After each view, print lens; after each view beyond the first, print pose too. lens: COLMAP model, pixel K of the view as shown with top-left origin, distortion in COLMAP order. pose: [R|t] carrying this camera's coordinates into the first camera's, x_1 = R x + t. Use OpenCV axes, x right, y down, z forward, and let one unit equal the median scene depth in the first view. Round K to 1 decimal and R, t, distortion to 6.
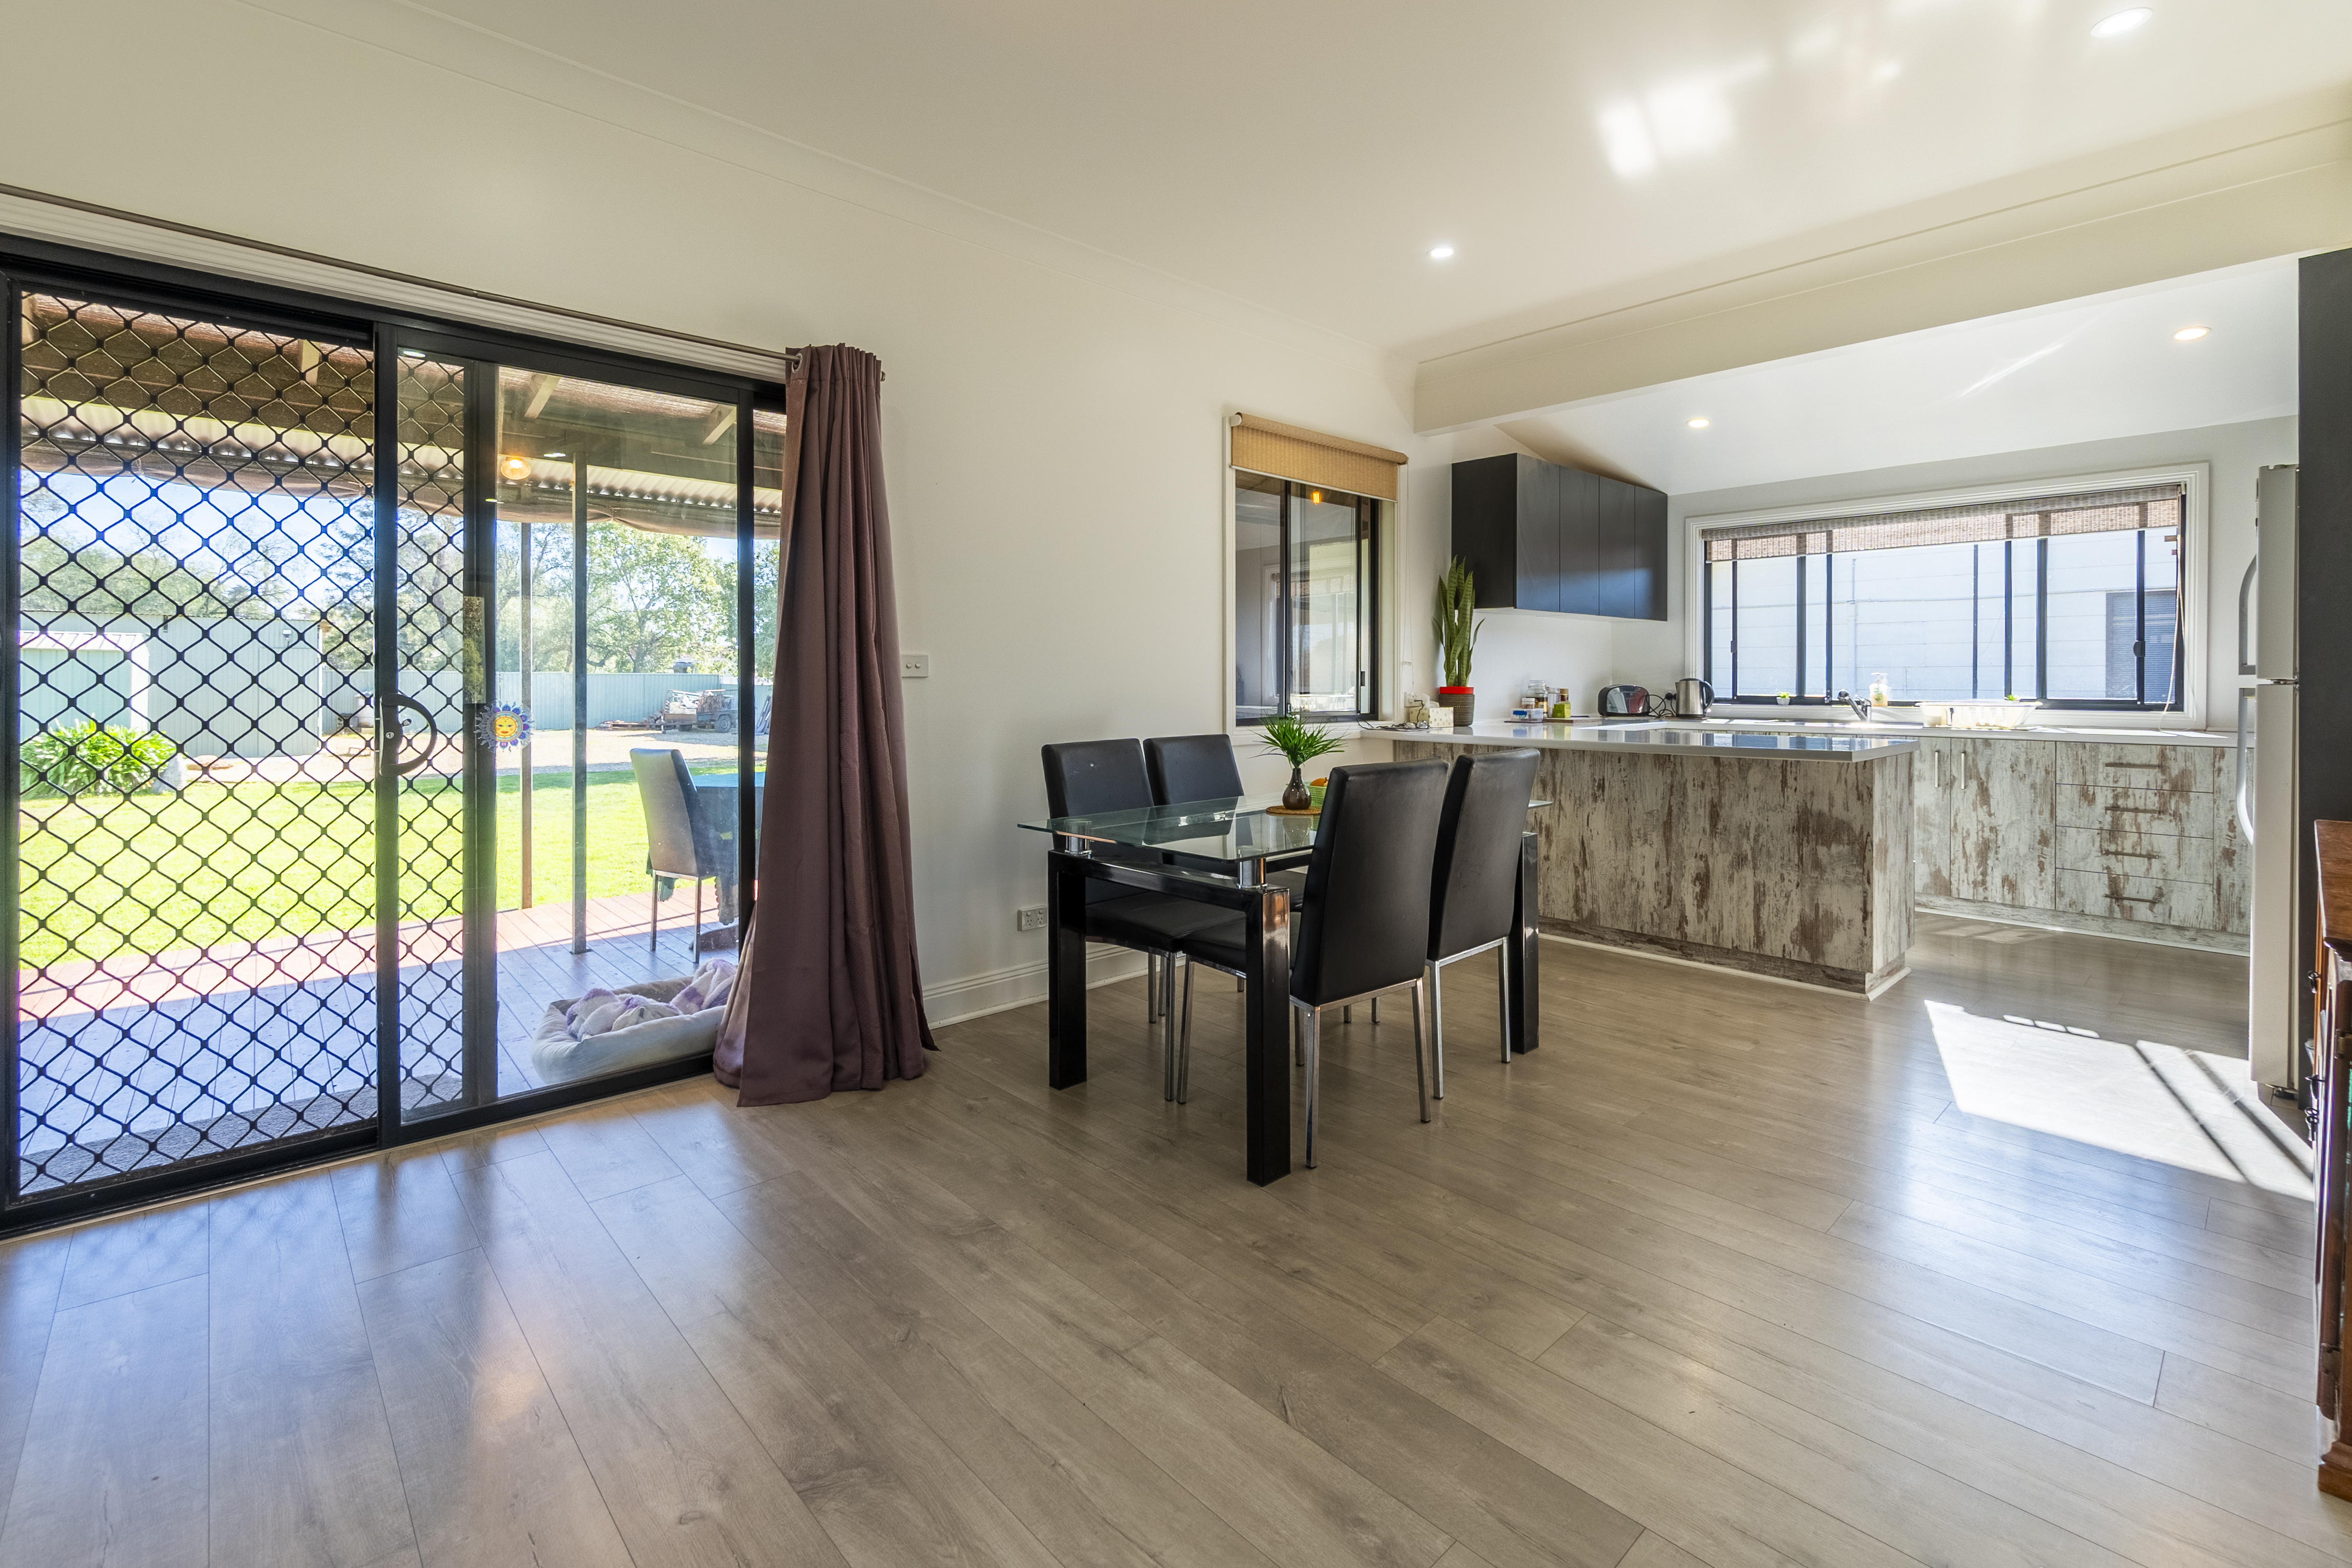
lens RADIAL K [[1054.7, 0, 1191.1], [0, 1054.7, 691.8], [0, 0, 1]] dist [-0.011842, 0.001004]
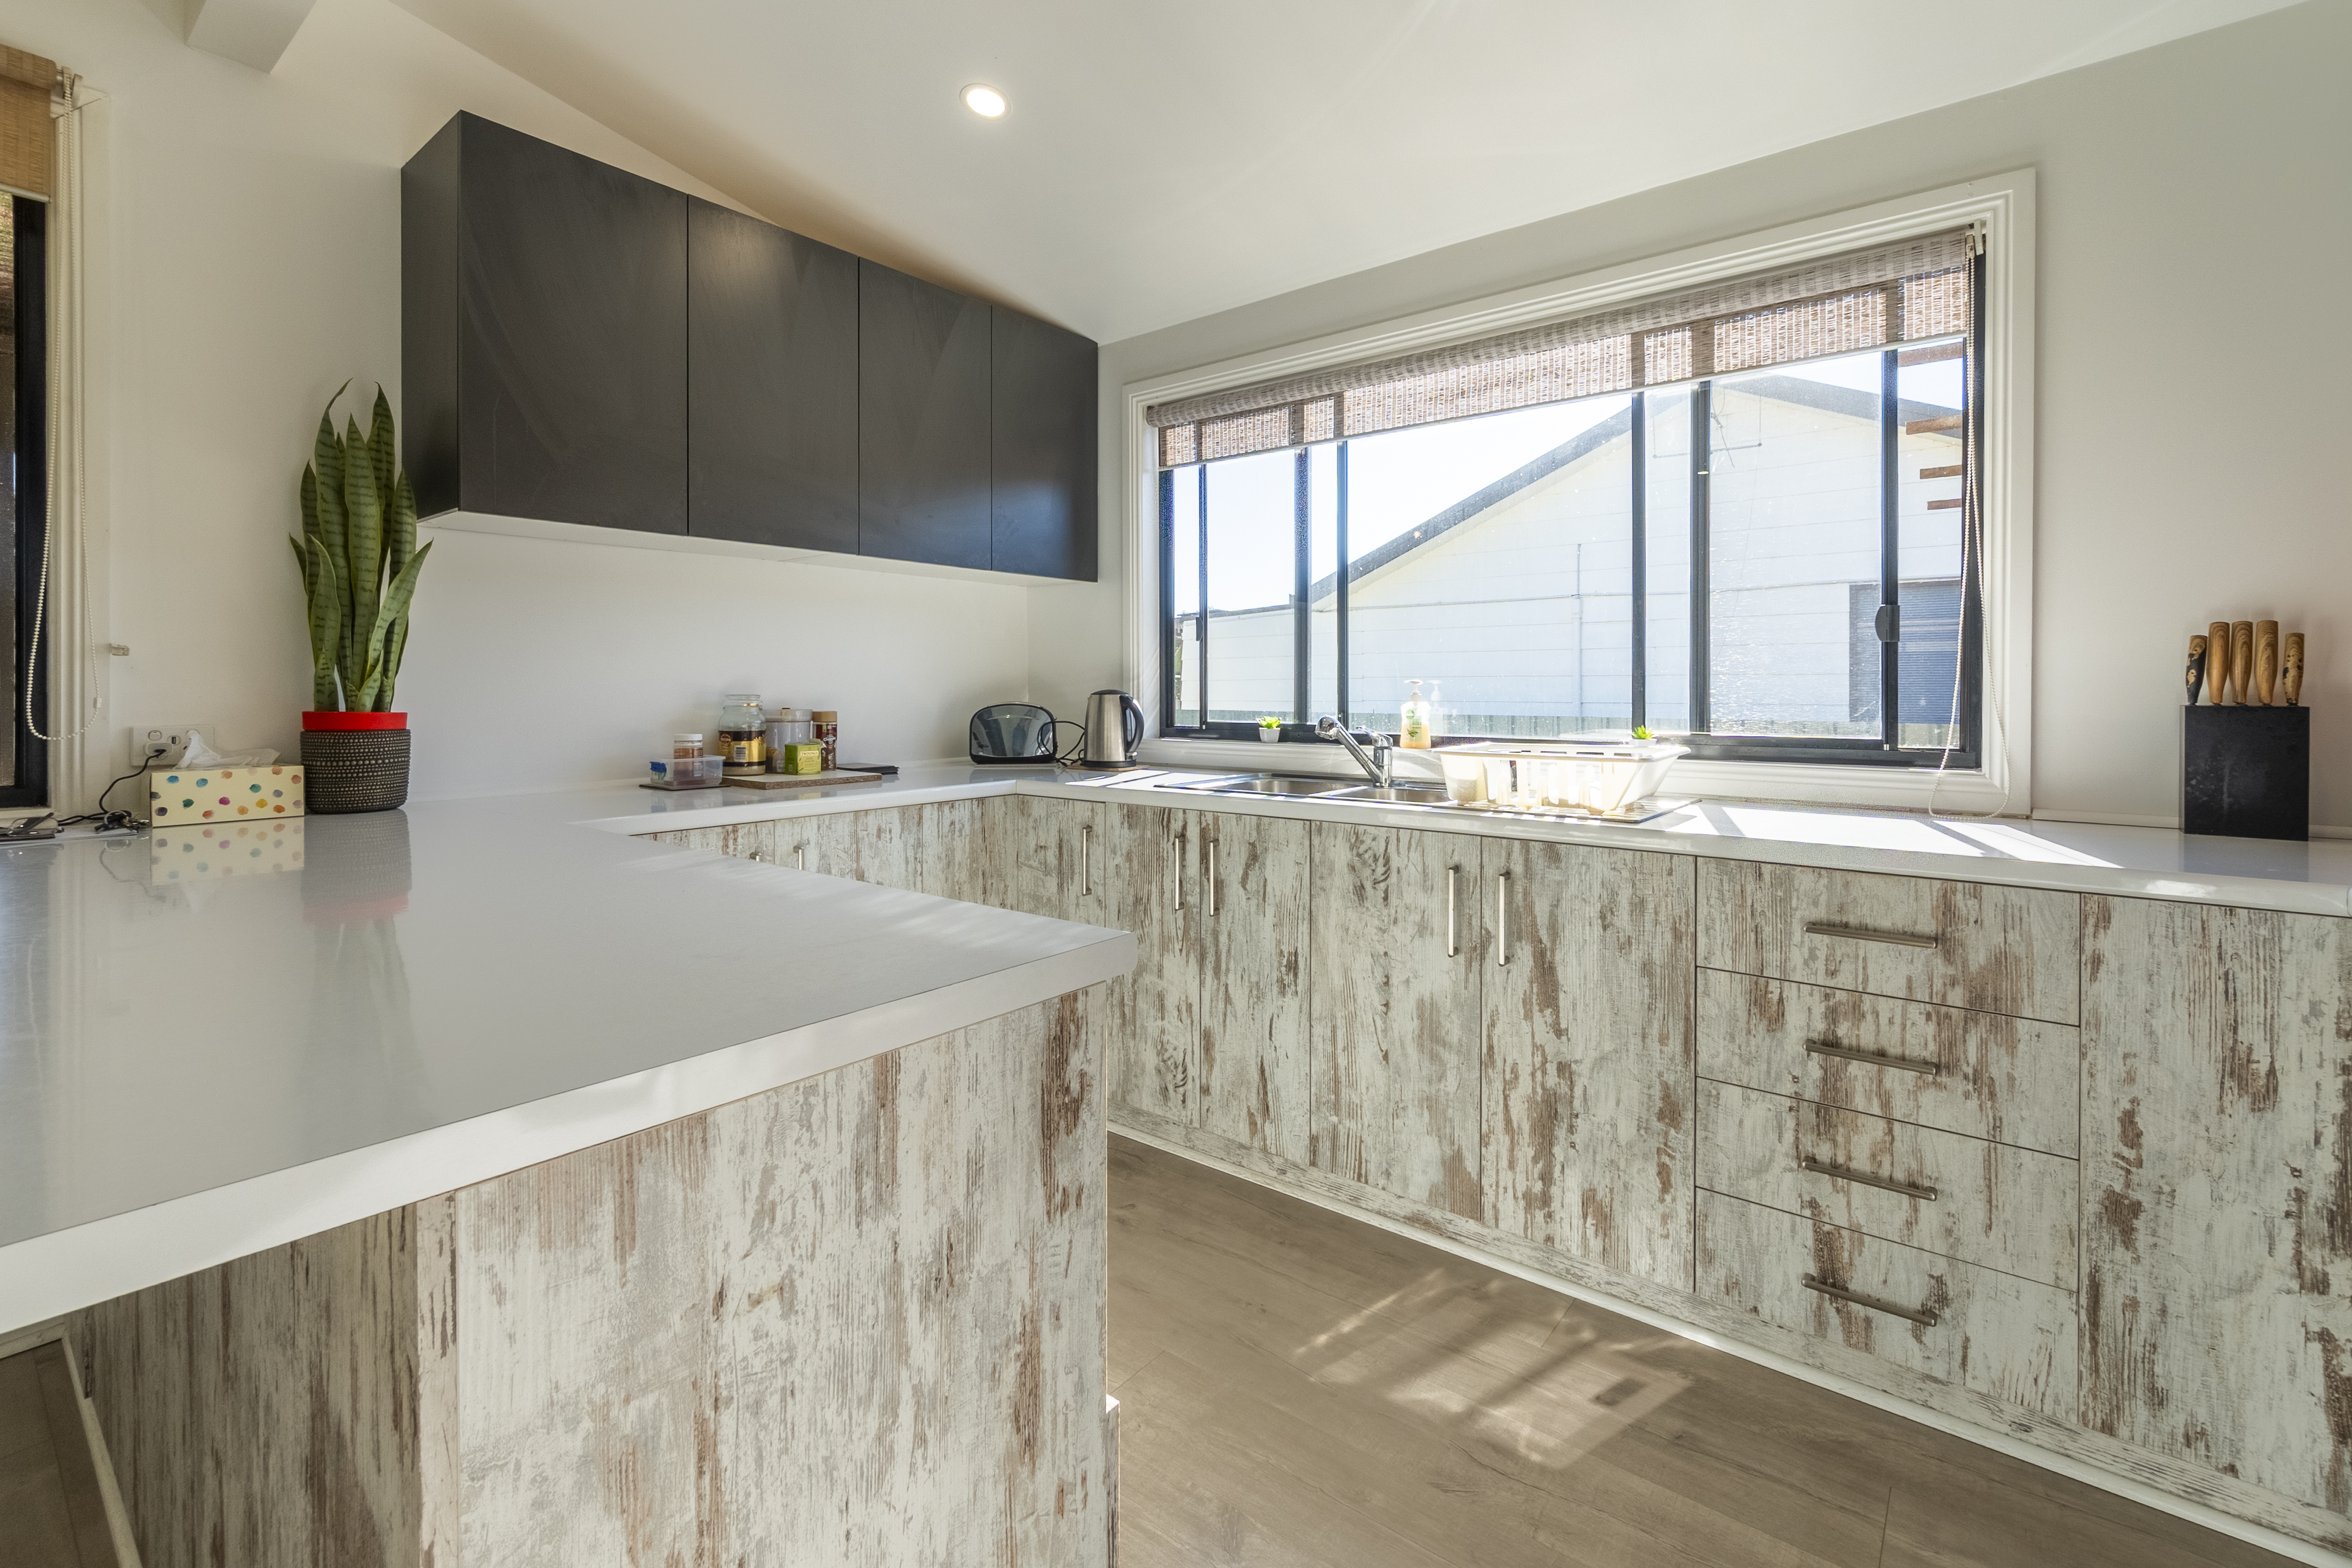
lens RADIAL K [[1054.7, 0, 1228.2], [0, 1054.7, 697.9], [0, 0, 1]] dist [-0.011842, 0.001004]
pose [[0.984244, 0.002902, 0.176791, 0.578980], [-0.001829, 0.999979, -0.006230, -0.007390], [-0.176805, 0.005808, 0.984229, 0.639558]]
